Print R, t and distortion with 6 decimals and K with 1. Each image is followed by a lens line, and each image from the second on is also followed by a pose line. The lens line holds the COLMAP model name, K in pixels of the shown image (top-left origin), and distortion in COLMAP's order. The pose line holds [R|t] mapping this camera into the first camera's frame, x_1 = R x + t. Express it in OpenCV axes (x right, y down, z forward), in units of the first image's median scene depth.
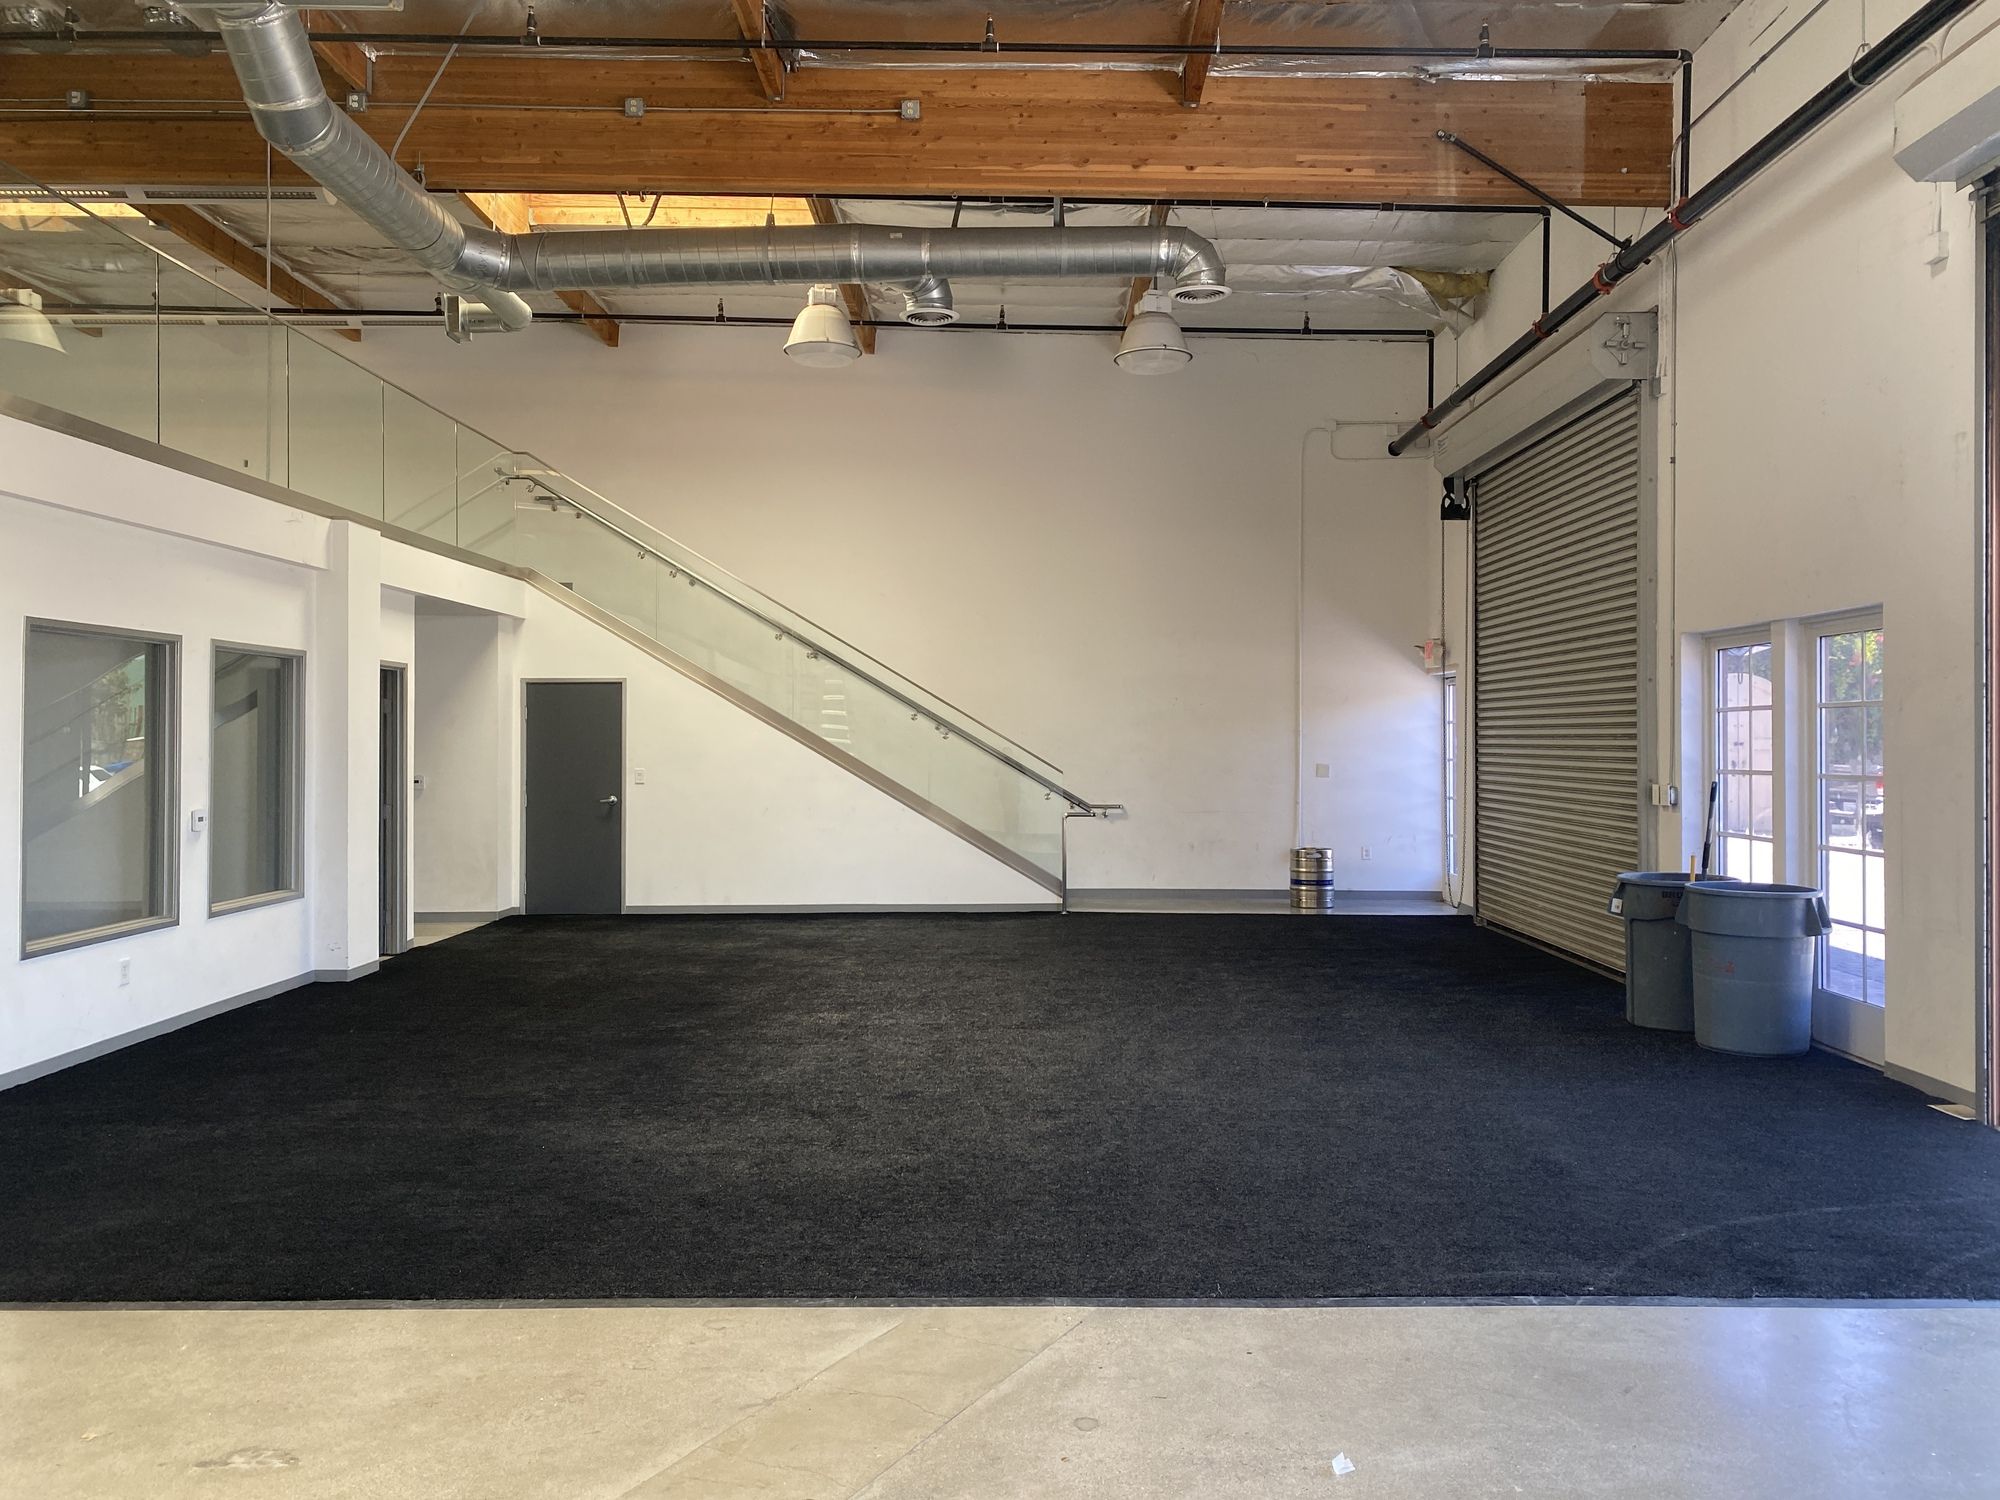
lens RADIAL K [[1530.2, 0, 1010.9], [0, 1530.2, 745.5], [0, 0, 1]] dist [0.036065, 0.005193]
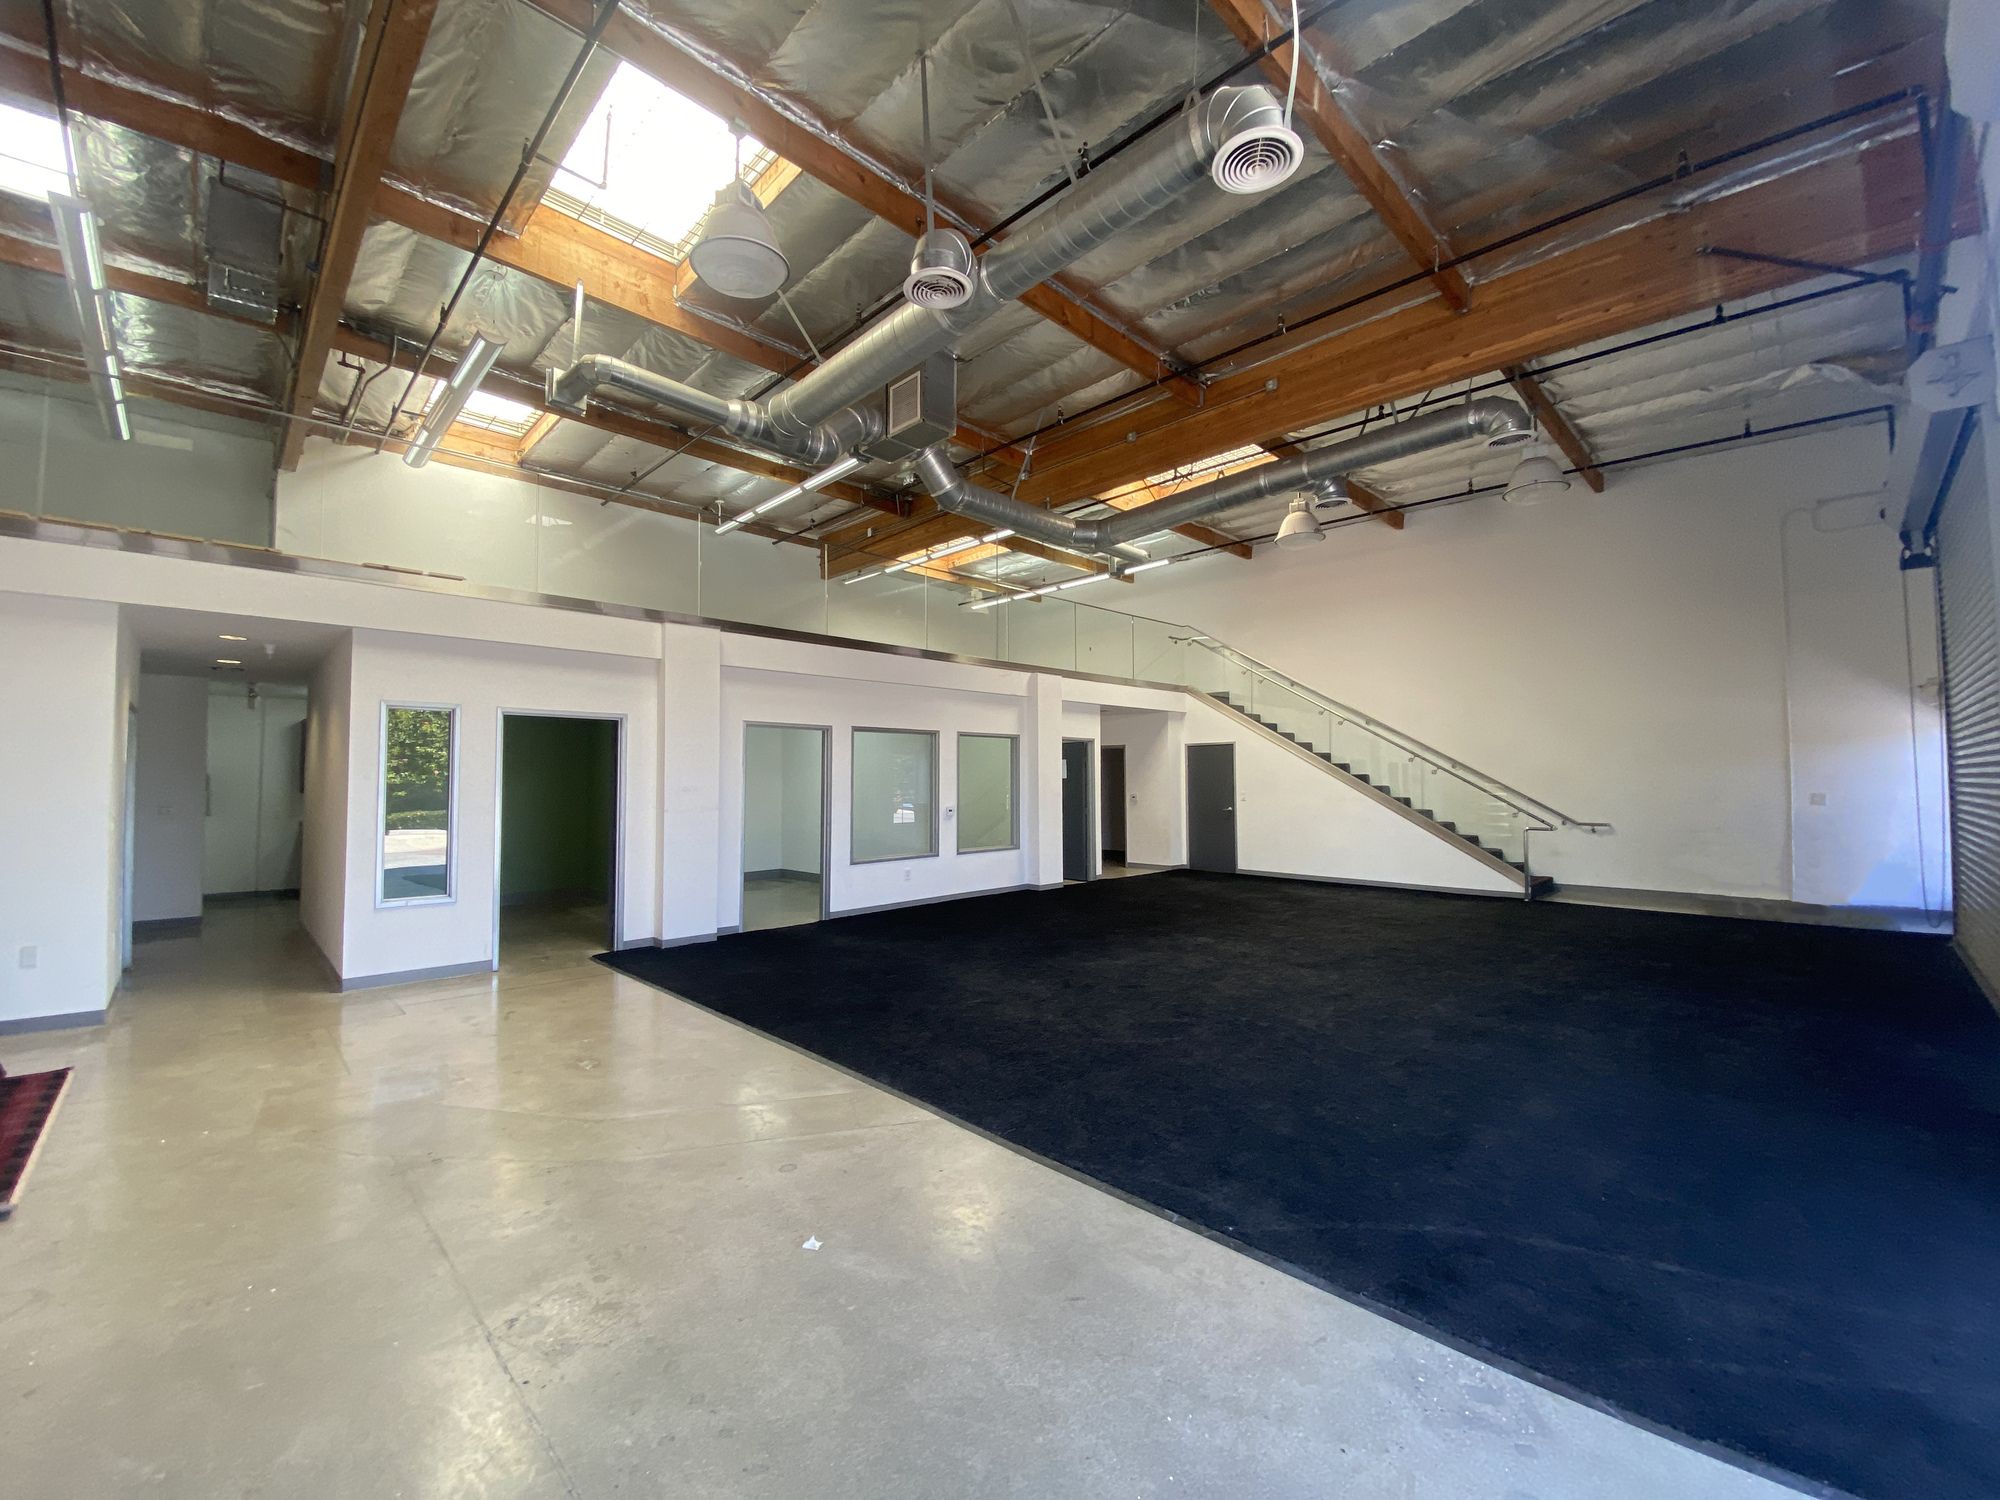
lens RADIAL K [[800.7, 0, 997.9], [0, 800.7, 764.2], [0, 0, 1]] dist [-0.016118, -0.001955]
pose [[0.693223, -0.016864, -0.720526, 0.330235], [0.000187, 0.999730, -0.023218, 0.006191], [0.720723, 0.015960, 0.693039, 0.214181]]
